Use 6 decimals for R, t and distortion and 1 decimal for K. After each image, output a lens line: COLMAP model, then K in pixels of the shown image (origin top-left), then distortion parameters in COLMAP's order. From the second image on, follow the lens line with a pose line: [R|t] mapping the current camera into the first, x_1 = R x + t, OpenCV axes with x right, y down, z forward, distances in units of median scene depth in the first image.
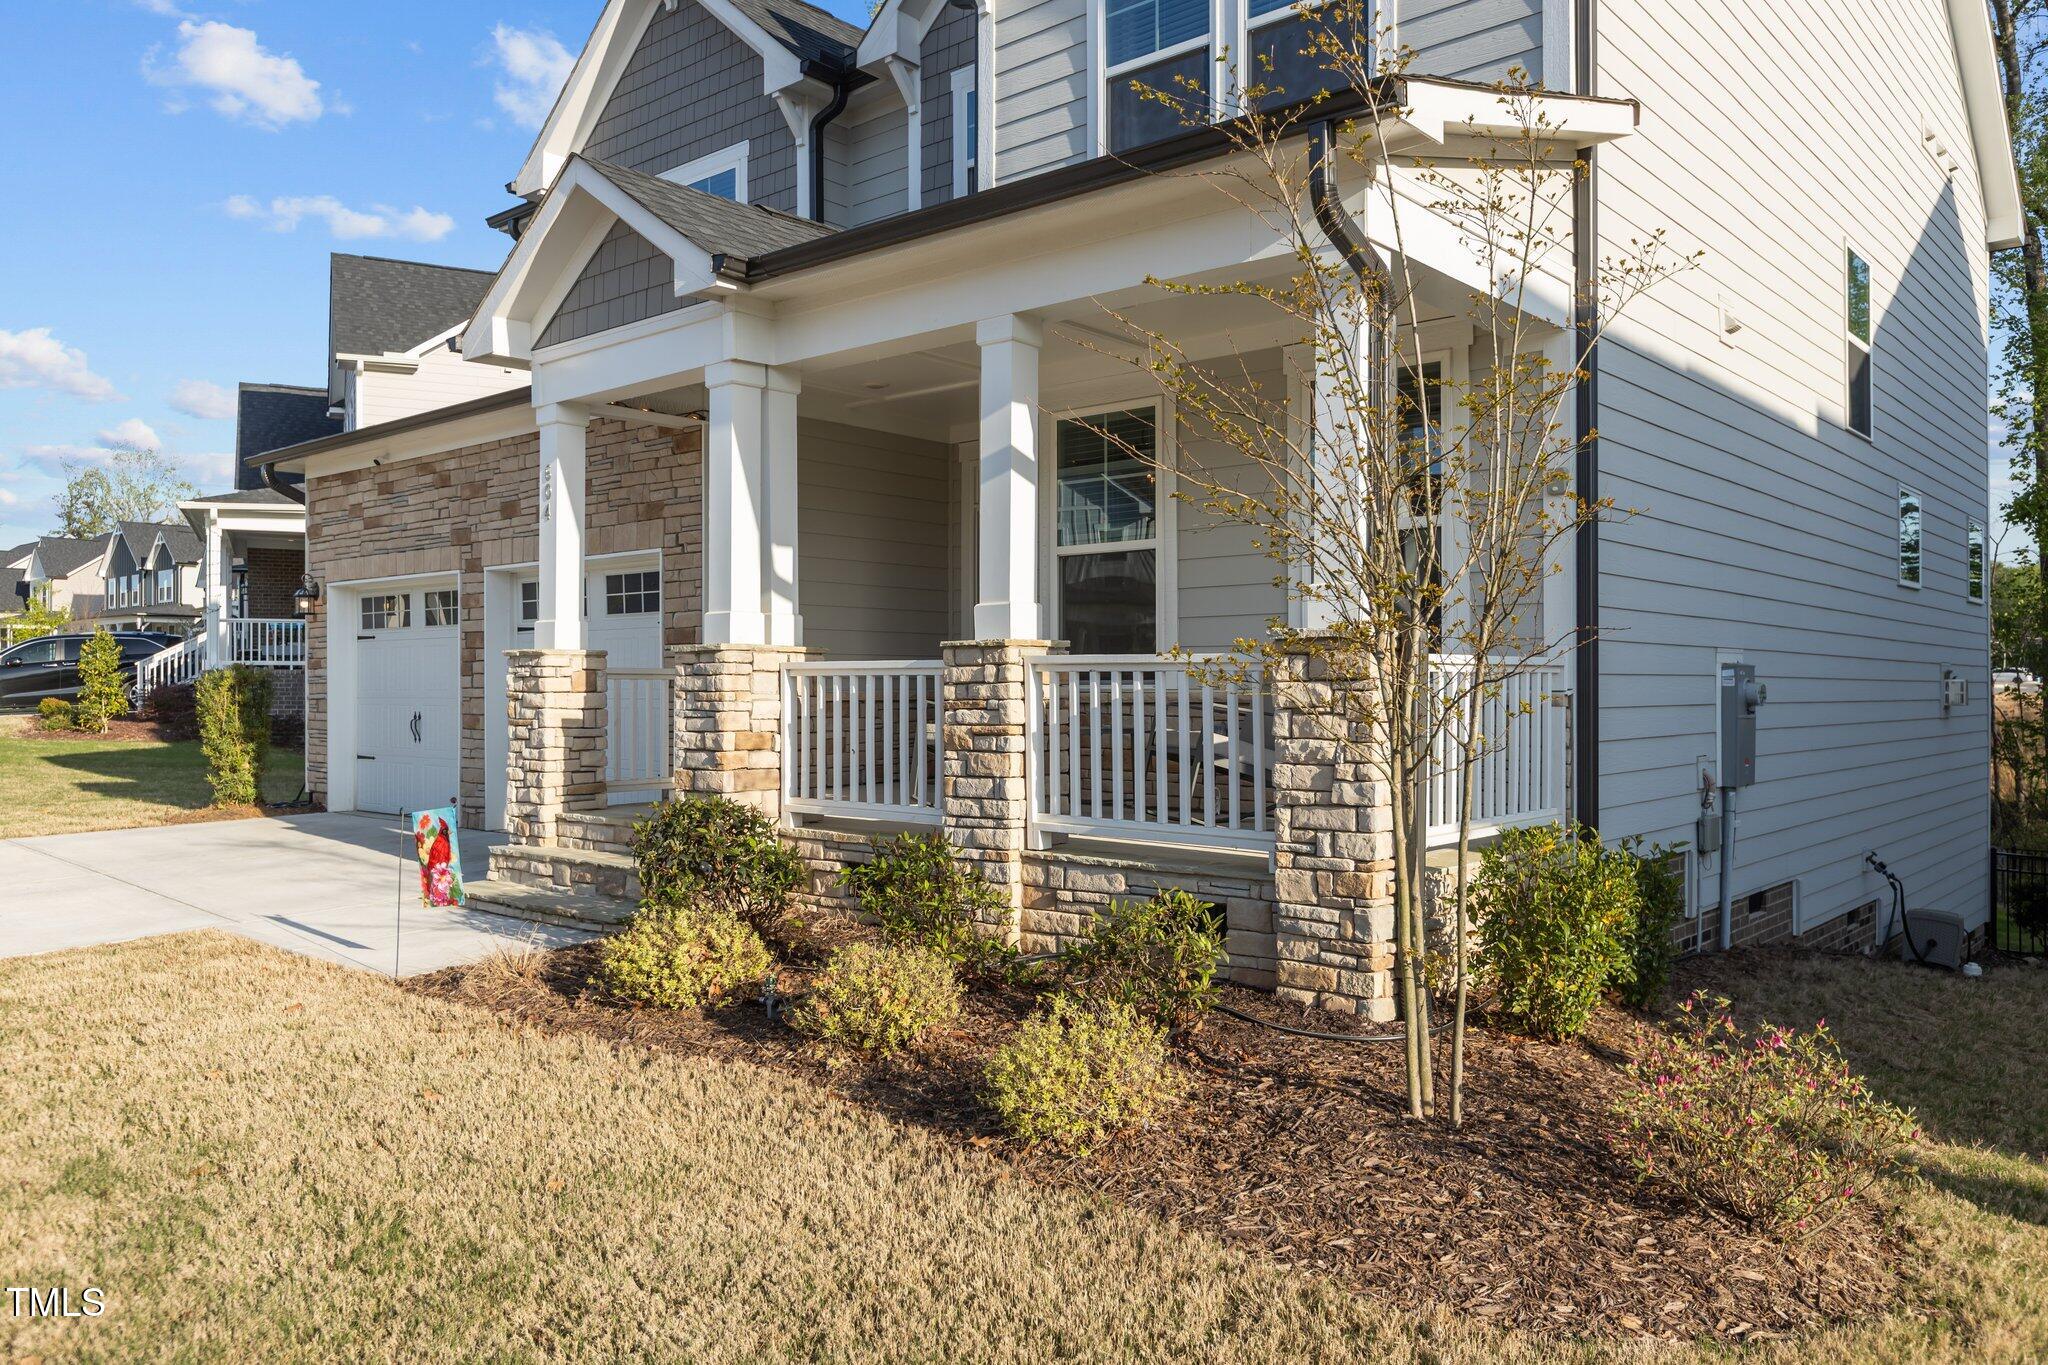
lens RADIAL K [[1490.5, 0, 1013.3], [0, 1490.5, 678.3], [0, 0, 1]] dist [-0.002183, 0.001065]
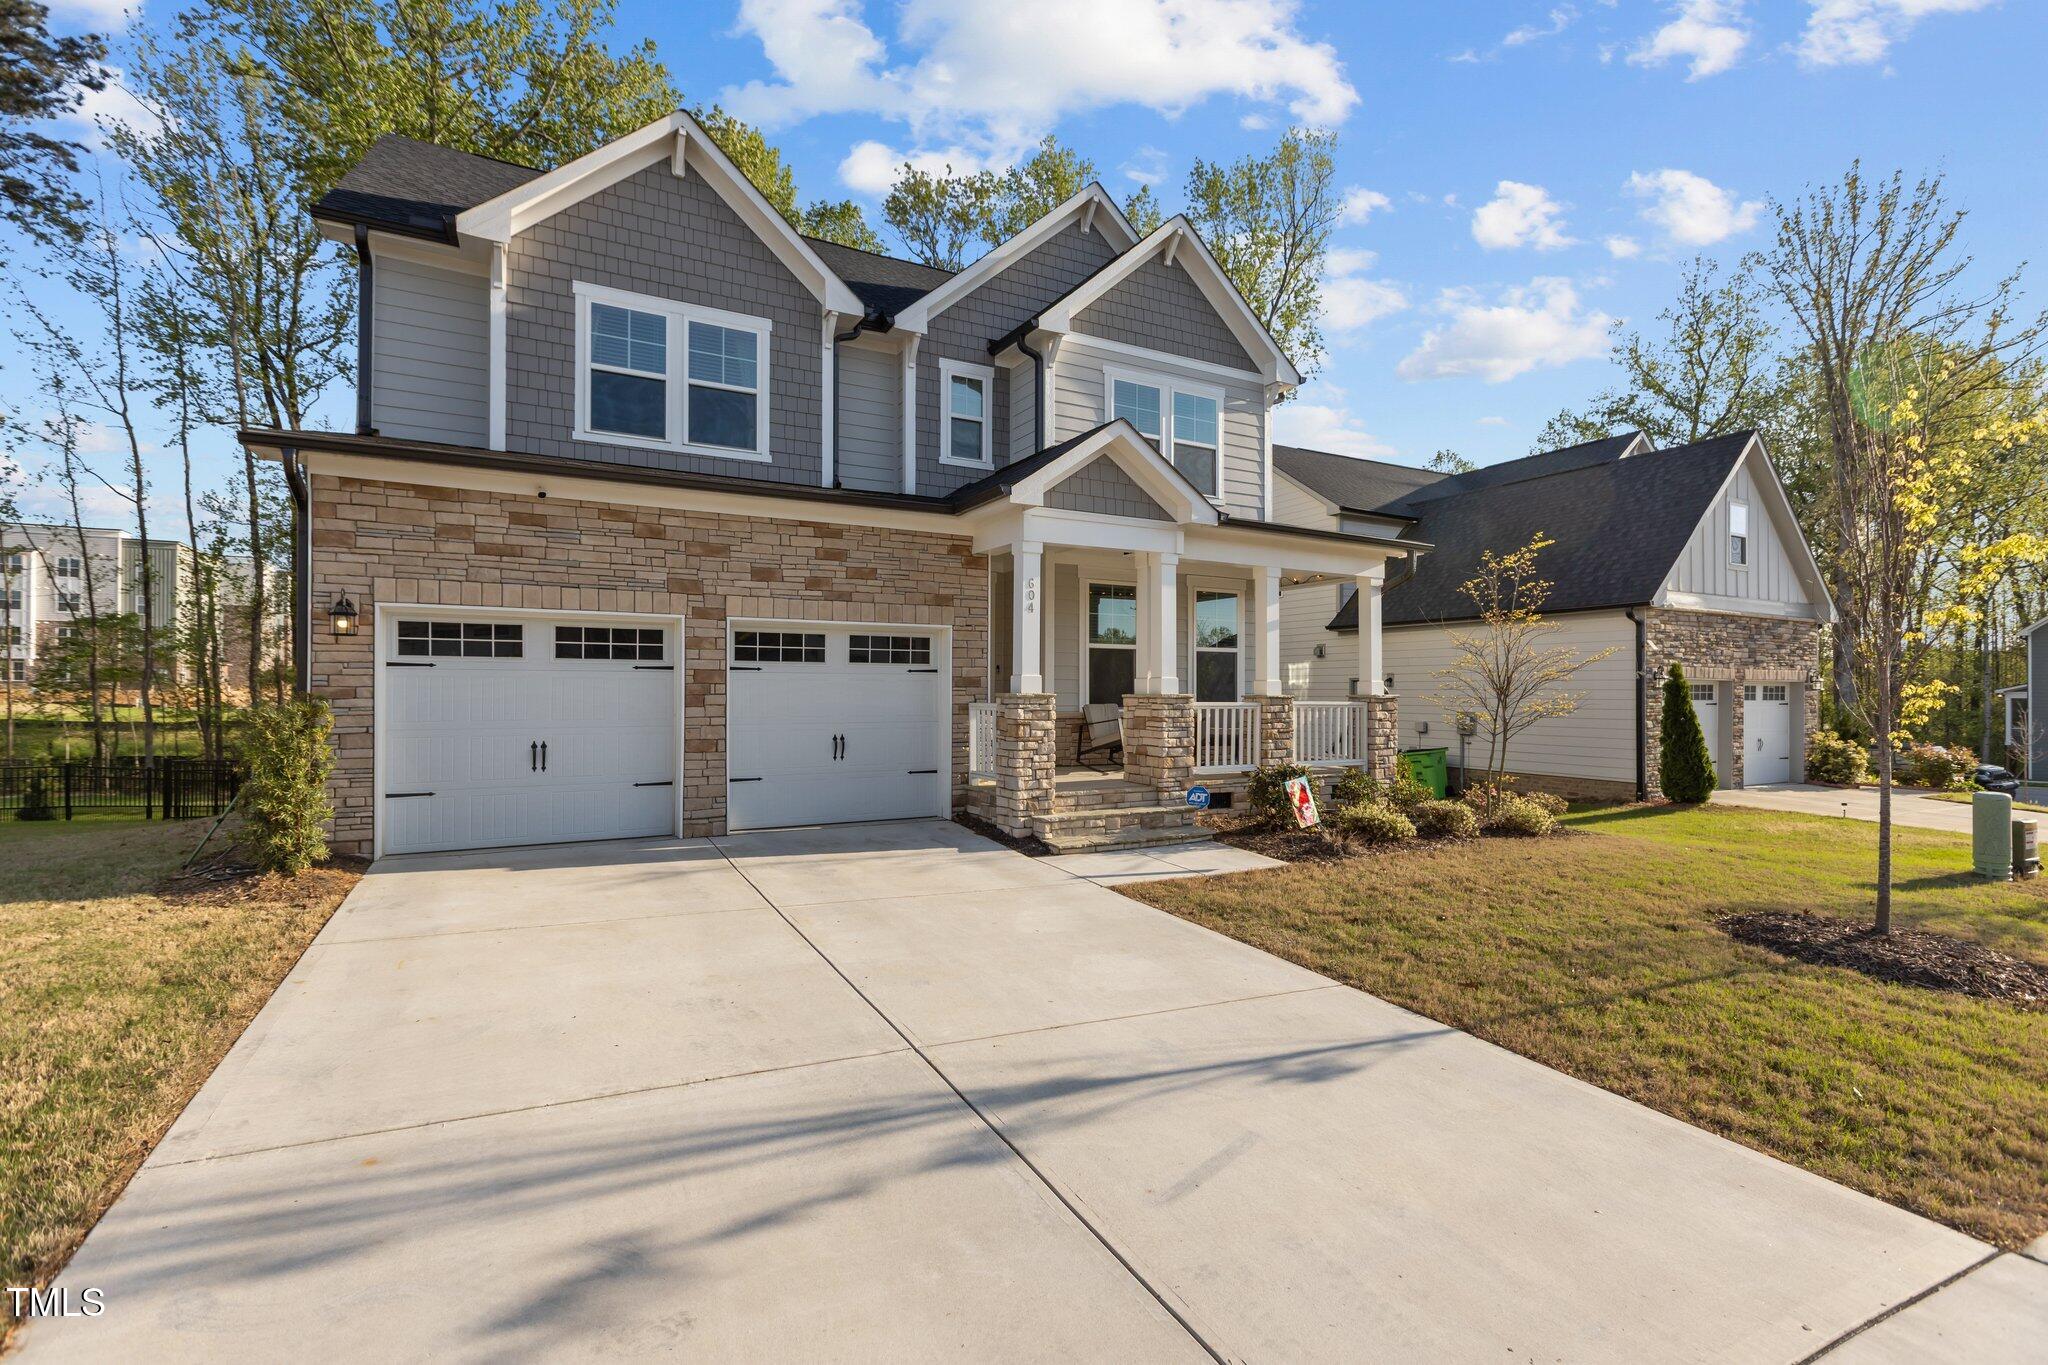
lens RADIAL K [[898.0, 0, 1008.3], [0, 898.0, 686.5], [0, 0, 1]] dist [0.004893, -0.000466]
pose [[0.351037, 0.008776, 0.936321, -1.588190], [-0.010039, 0.999934, -0.005608, -0.026964], [-0.936308, -0.007431, 0.351102, 0.882636]]
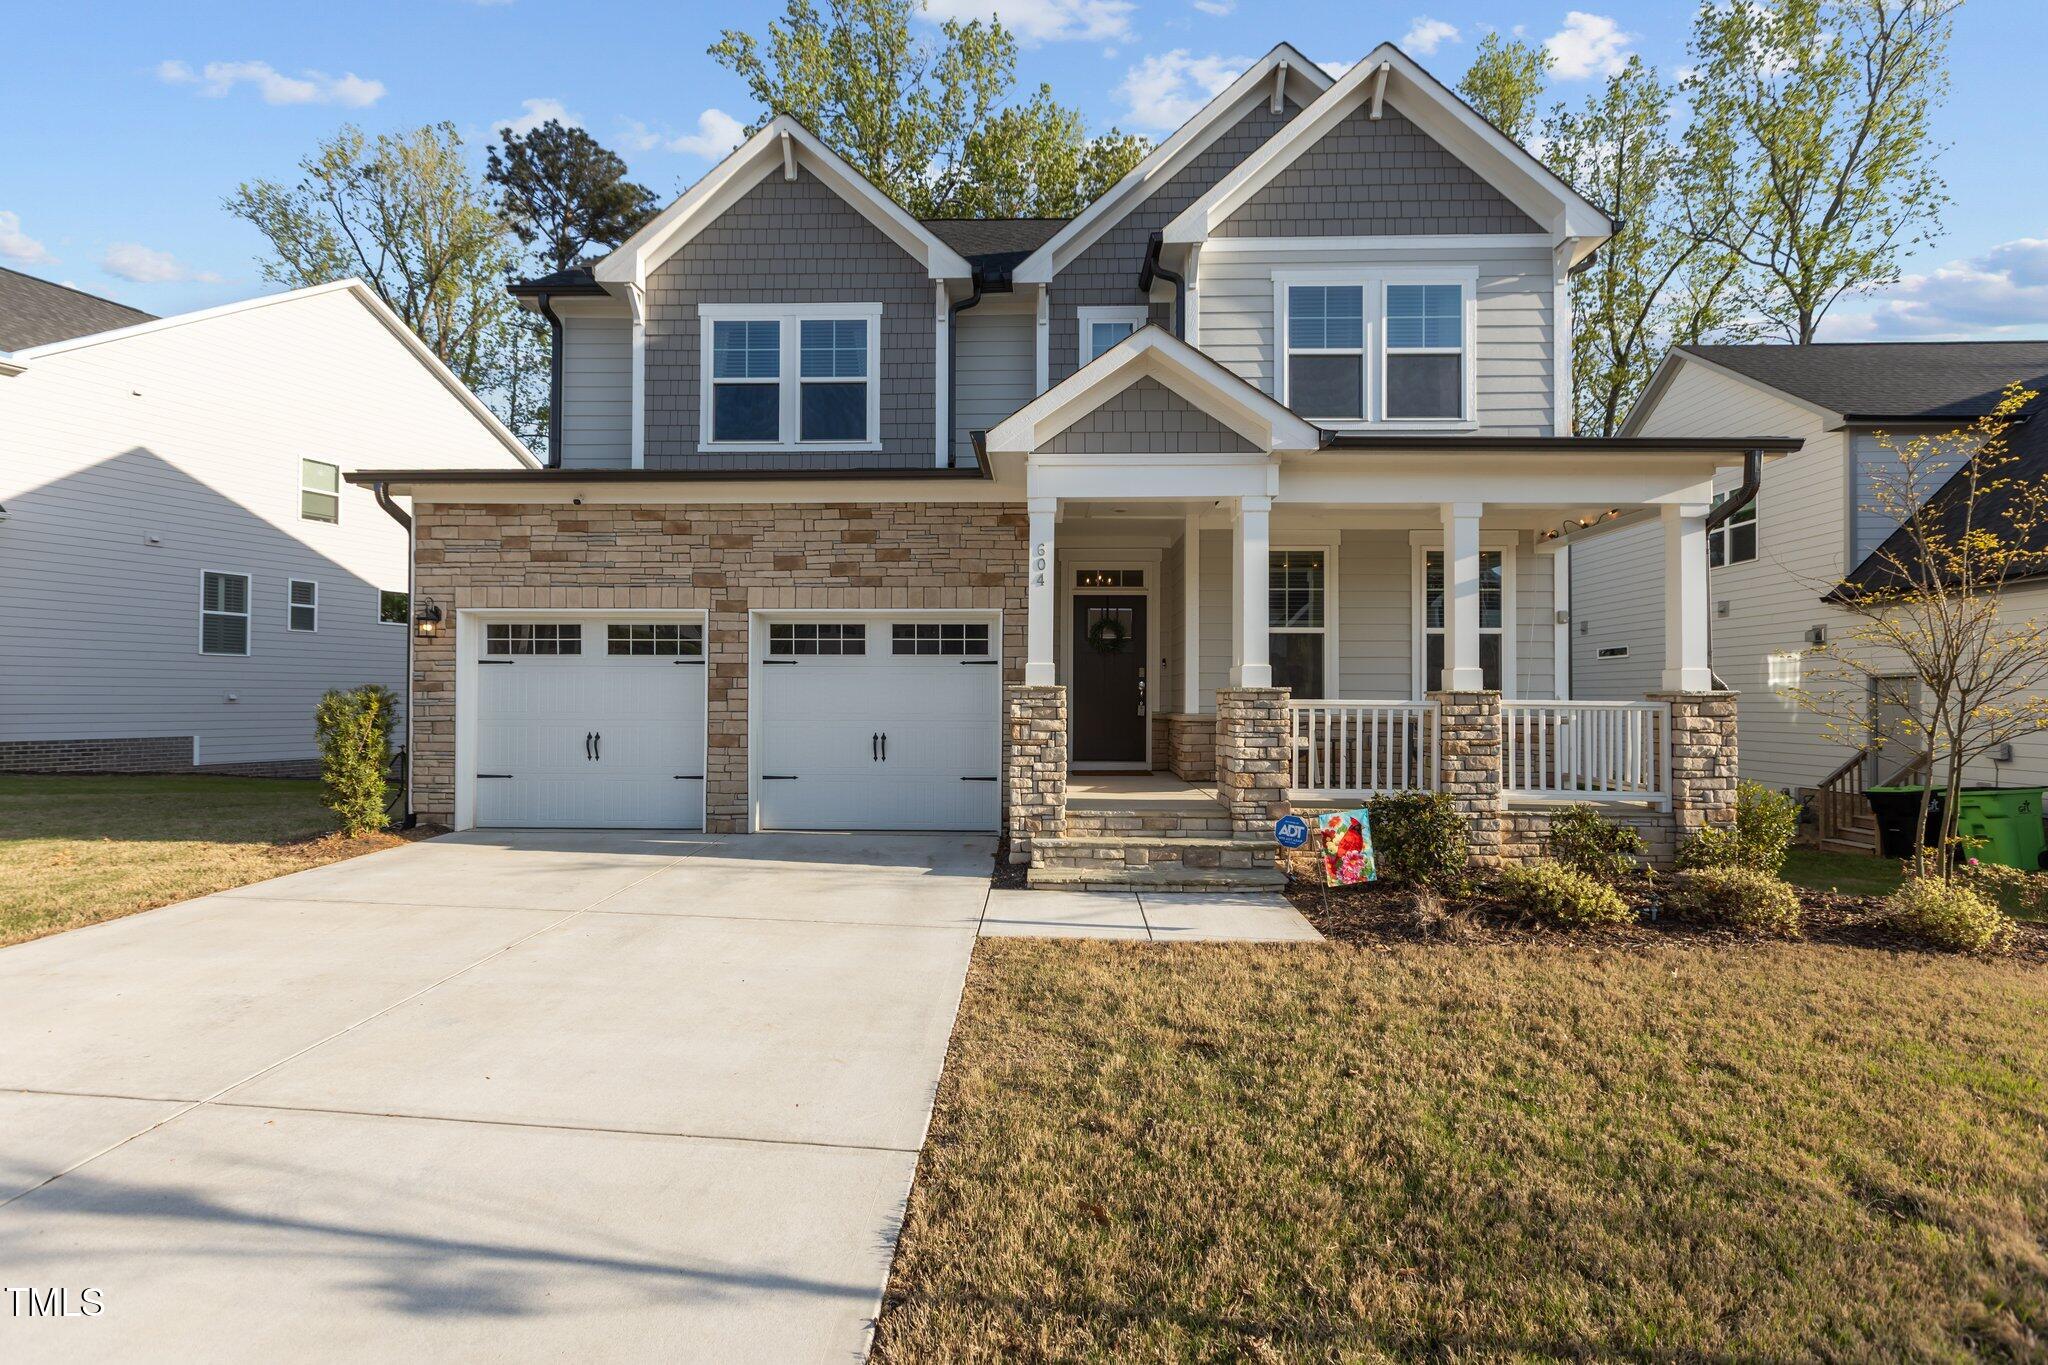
lens RADIAL K [[898.0, 0, 1016.7], [0, 898.0, 690.5], [0, 0, 1]] dist [0.004893, -0.000466]
pose [[0.770461, 0.013451, 0.637346, -1.068646], [-0.010683, 0.999909, -0.008189, -0.011042], [-0.637398, -0.000499, 0.770535, 0.530989]]
